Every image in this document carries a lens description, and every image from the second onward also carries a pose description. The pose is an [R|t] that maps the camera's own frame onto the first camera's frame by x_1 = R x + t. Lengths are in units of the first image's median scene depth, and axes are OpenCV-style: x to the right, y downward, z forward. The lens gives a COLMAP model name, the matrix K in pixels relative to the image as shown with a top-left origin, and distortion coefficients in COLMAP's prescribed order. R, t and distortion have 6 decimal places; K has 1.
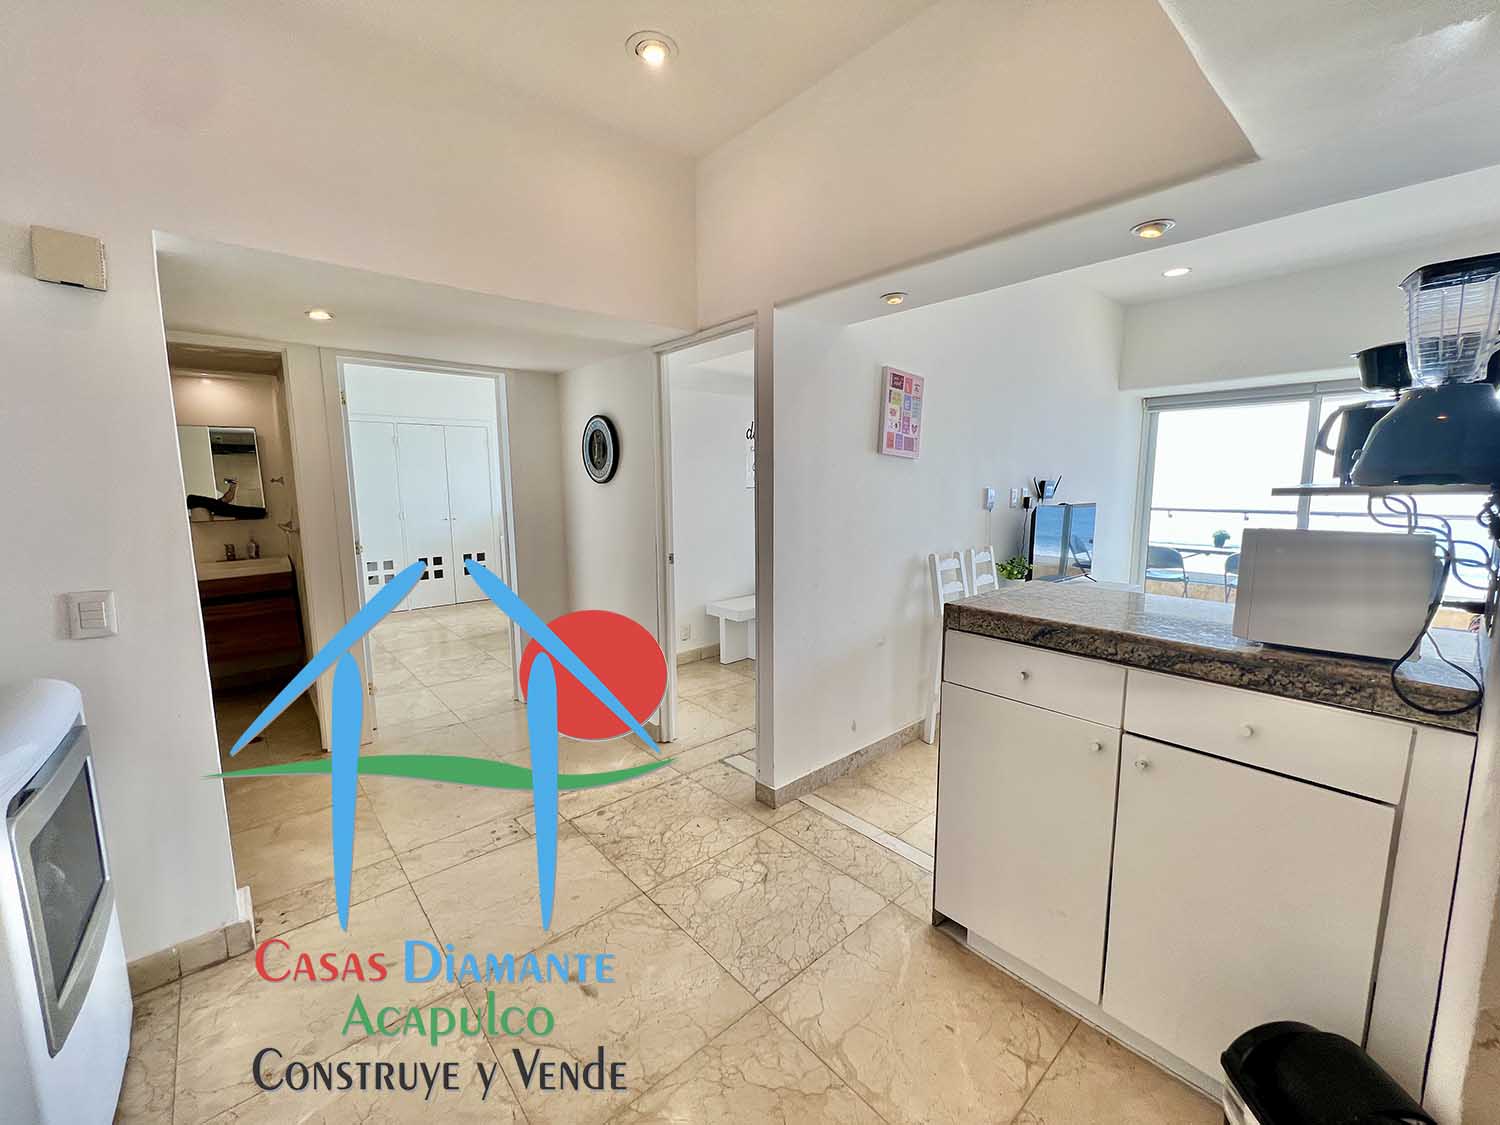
lens RADIAL K [[607.4, 0, 744.2], [0, 607.4, 559.2], [0, 0, 1]] dist [0.000312, 0.000336]
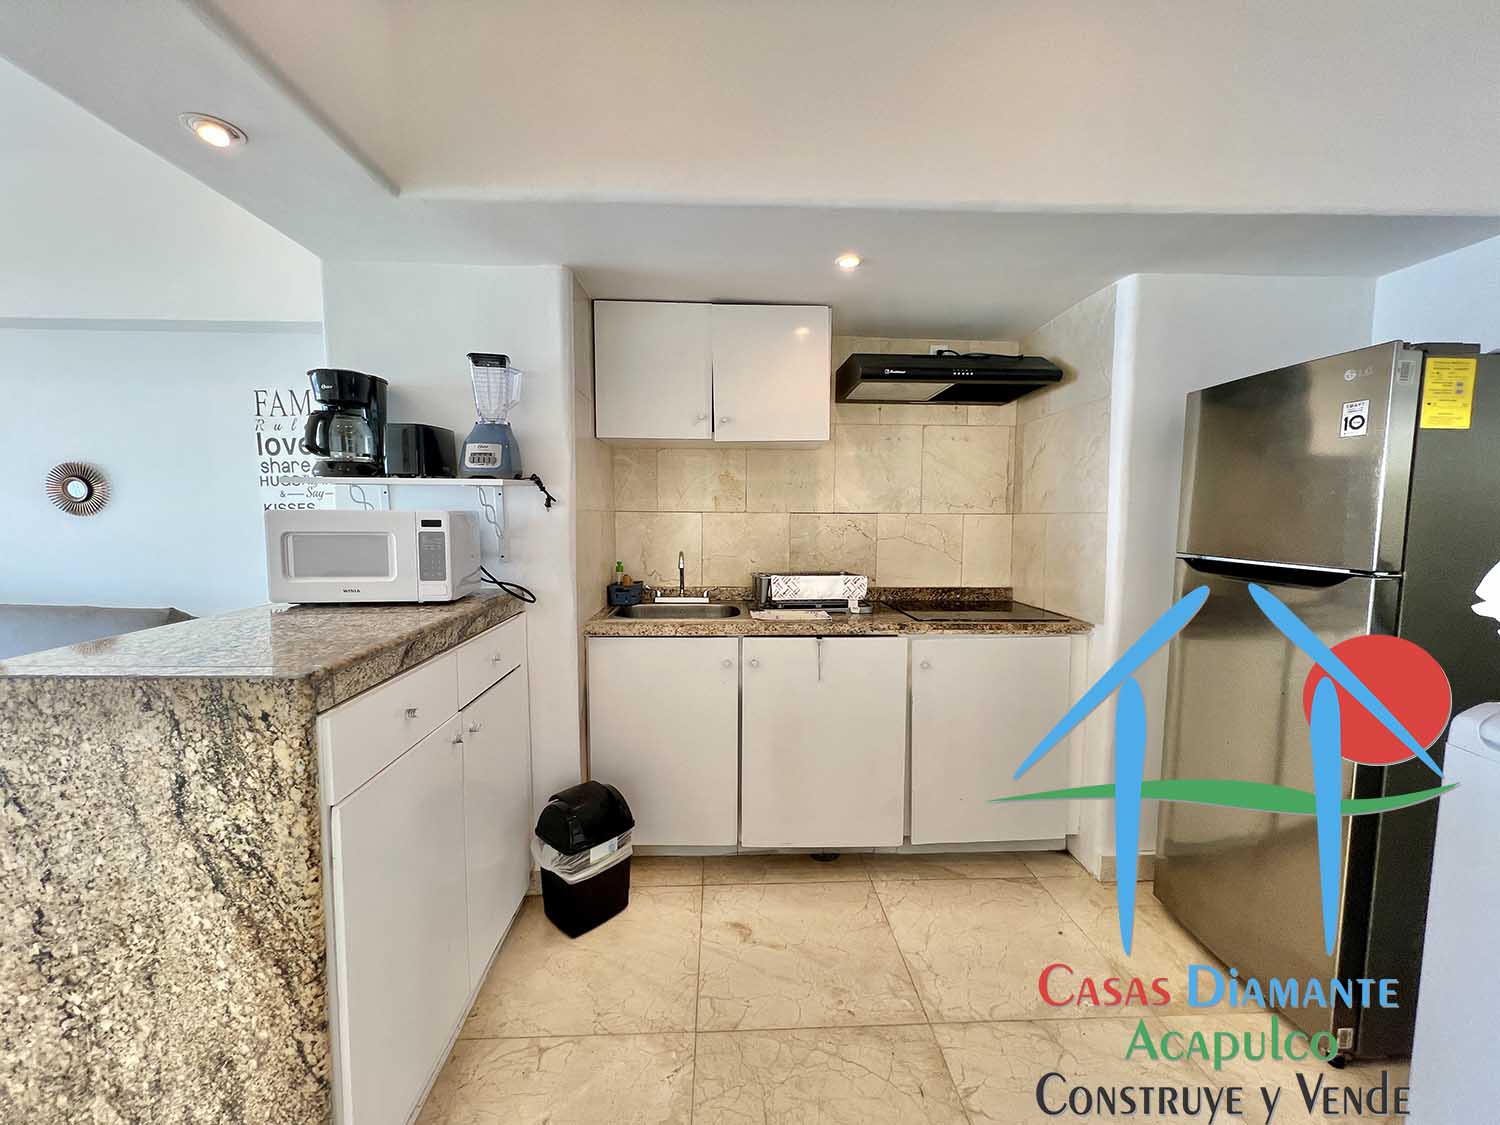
lens RADIAL K [[600.6, 0, 746.9], [0, 600.6, 559.6], [0, 0, 1]] dist [0.000127, -0.000219]
pose [[-0.783331, -0.049735, 0.619612, -0.358773], [0.084429, 0.979044, 0.185323, -0.111583], [-0.615844, 0.197483, -0.762716, 1.357273]]
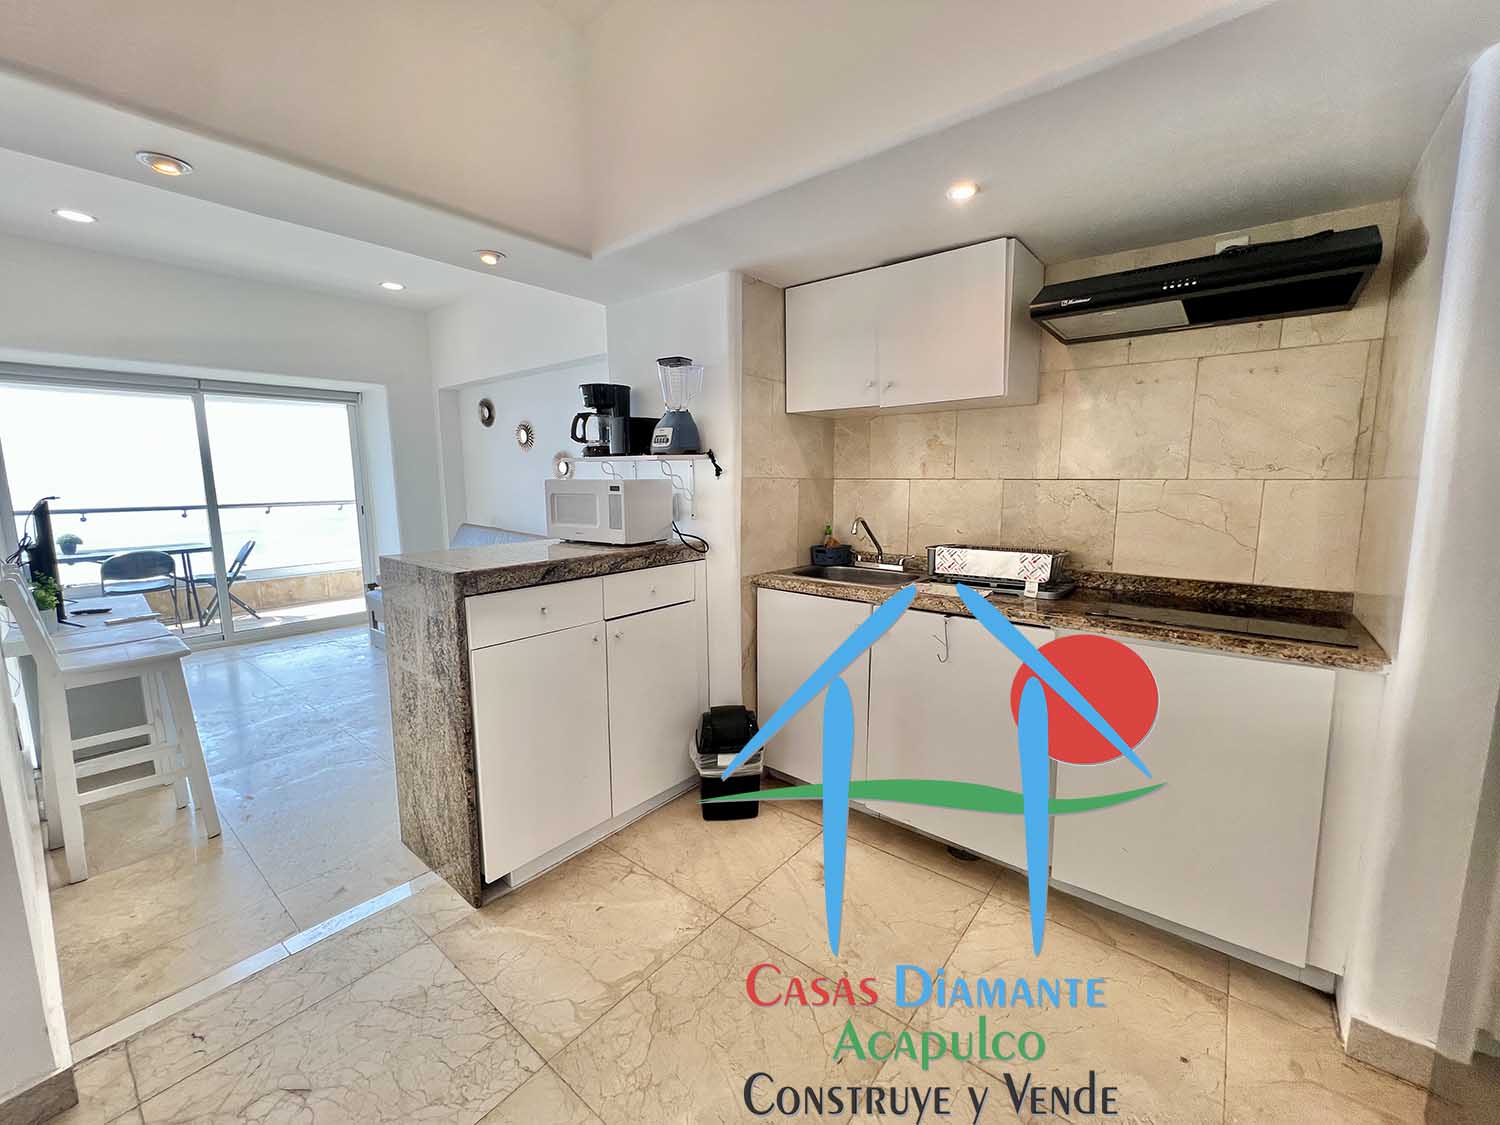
lens RADIAL K [[607.4, 0, 749.8], [0, 607.4, 560.2], [0, 0, 1]] dist [0.000312, 0.000336]
pose [[-0.172795, -0.127115, 0.976721, -0.817717], [0.139731, 0.978444, 0.152060, -0.034053], [-0.974996, 0.162753, -0.151309, 0.814657]]
